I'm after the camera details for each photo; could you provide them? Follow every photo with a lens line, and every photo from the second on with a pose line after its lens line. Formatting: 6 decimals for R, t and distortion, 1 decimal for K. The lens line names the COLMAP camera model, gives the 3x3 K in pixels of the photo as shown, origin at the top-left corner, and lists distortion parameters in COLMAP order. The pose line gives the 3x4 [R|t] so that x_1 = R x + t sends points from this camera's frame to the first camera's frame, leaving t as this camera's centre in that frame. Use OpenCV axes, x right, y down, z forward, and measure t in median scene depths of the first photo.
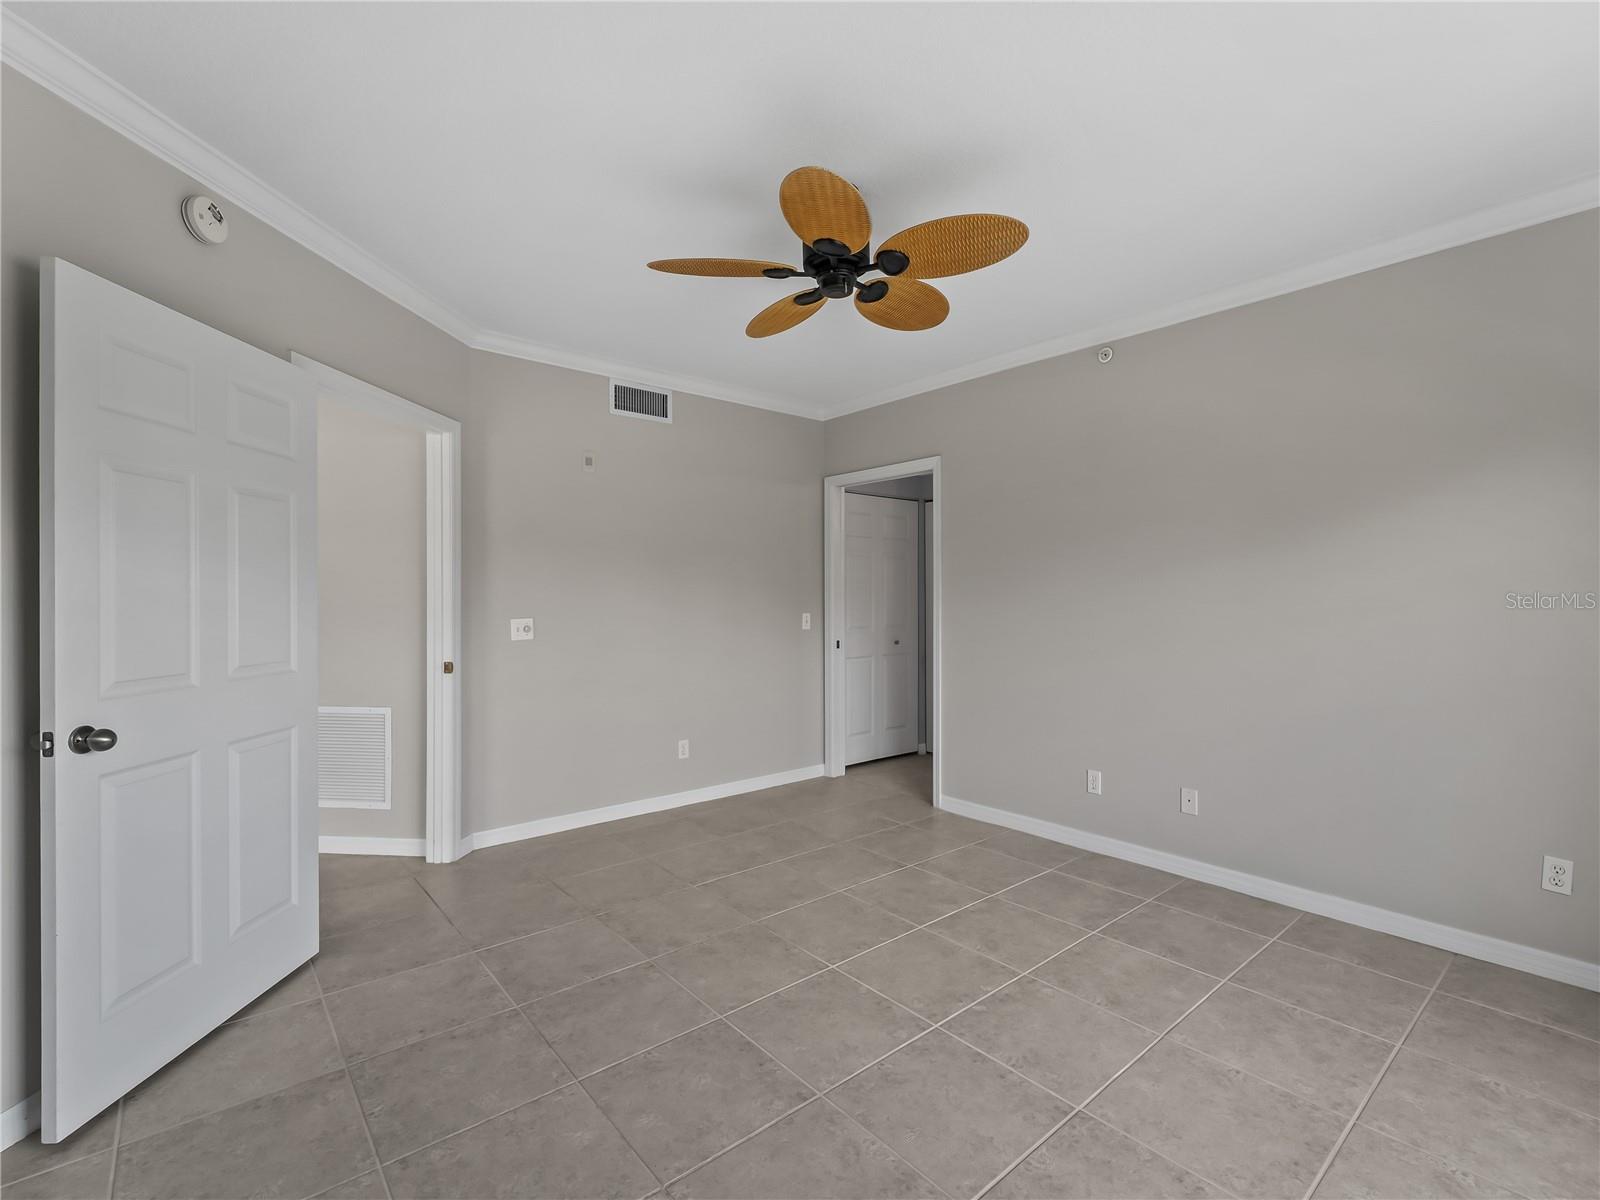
lens RADIAL K [[731.9, 0, 804.9], [0, 731.9, 605.1], [0, 0, 1]] dist [-0.001325, -0.001315]
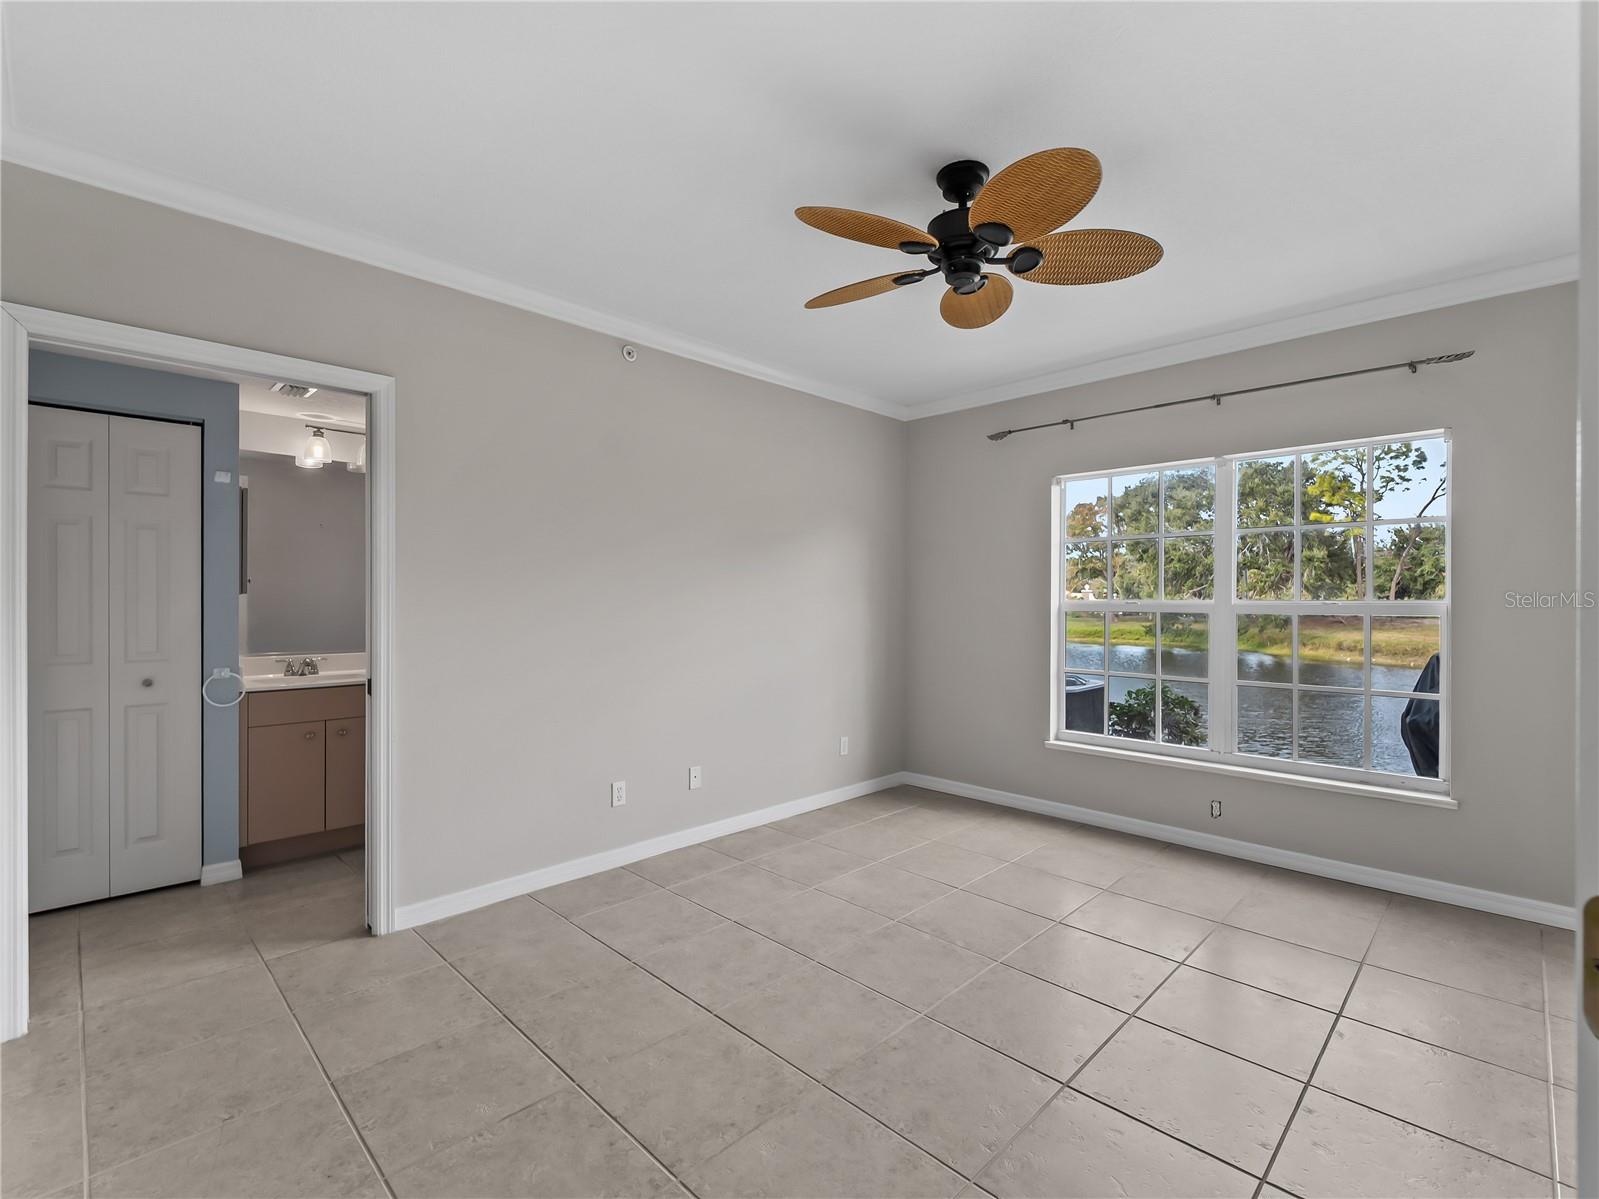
lens RADIAL K [[731.5, 0, 804.4], [0, 731.5, 604.5], [0, 0, 1]] dist [-0.001325, -0.001315]
pose [[-0.094023, -0.006191, 0.995551, -0.655647], [0.005724, 0.999961, 0.006759, -0.012415], [-0.995554, 0.006334, -0.093984, 0.956962]]
